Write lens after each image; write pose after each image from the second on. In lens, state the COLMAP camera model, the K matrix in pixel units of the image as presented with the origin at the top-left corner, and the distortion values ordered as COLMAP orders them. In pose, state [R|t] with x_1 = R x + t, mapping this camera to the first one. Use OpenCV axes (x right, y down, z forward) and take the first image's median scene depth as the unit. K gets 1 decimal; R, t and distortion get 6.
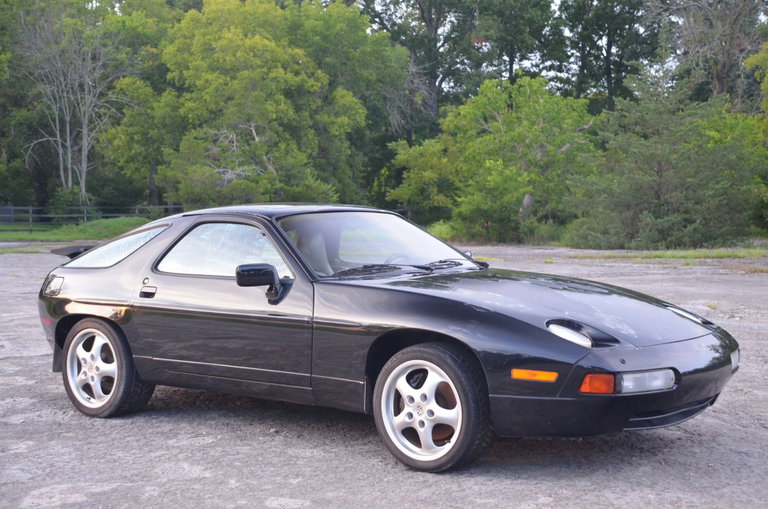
lens RADIAL K [[1254.6, 0, 395.5], [0, 1254.6, 255.7], [0, 0, 1]] dist [0.214711, 0.906094]
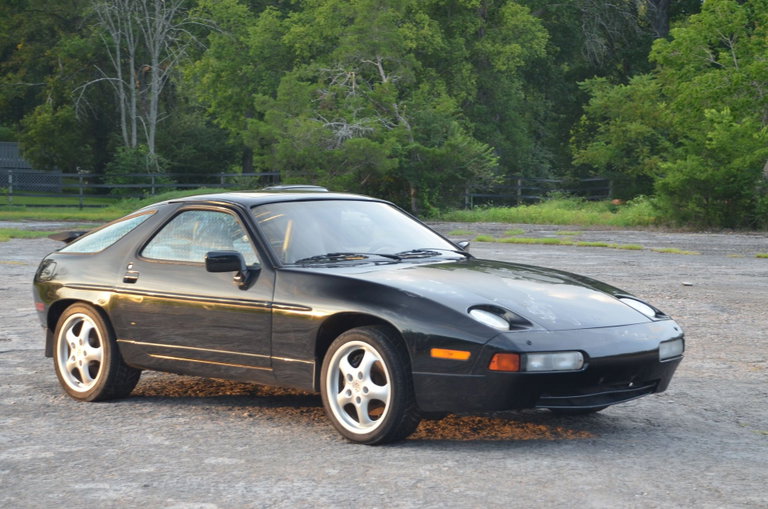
lens RADIAL K [[2029.3, 0, 384.5], [0, 2029.3, 255.4], [0, 0, 1]] dist [0.787197, 0.532575]
pose [[0.989724, 0.010862, -0.142576, 0.060645], [-0.010108, 0.999931, 0.006013, -0.000339], [0.142631, -0.004511, 0.989766, -0.152510]]
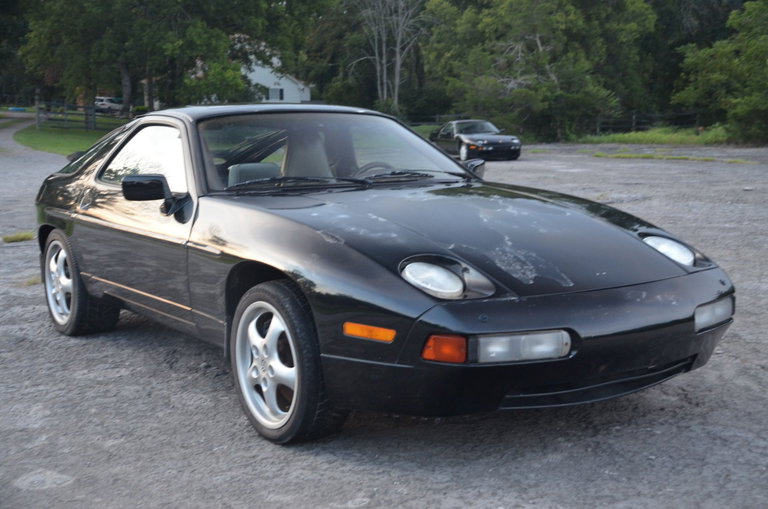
lens RADIAL K [[1071.7, 0, 385.1], [0, 1071.7, 267.3], [0, 0, 1]] dist [0.122082, 0.539551]
pose [[0.949798, 0.032379, -0.311182, 0.062036], [-0.000796, 0.994877, 0.101088, -0.001252], [0.312861, -0.095766, 0.944959, 0.082091]]
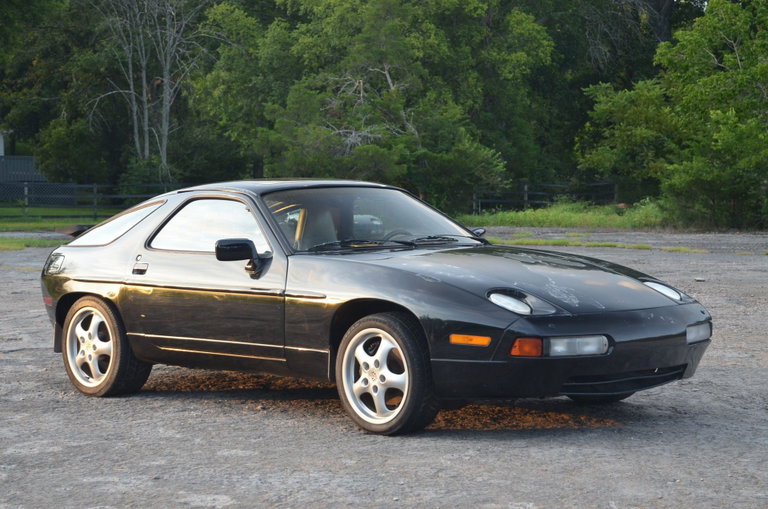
lens RADIAL K [[1965.6, 0, 381.5], [0, 1965.6, 255.1], [0, 0, 1]] dist [0.741129, 0.630006]
pose [[0.989009, -0.003021, -0.147825, 0.055998], [0.002928, 0.999995, -0.000847, 0.004875], [0.147827, 0.000405, 0.989013, -0.130144]]
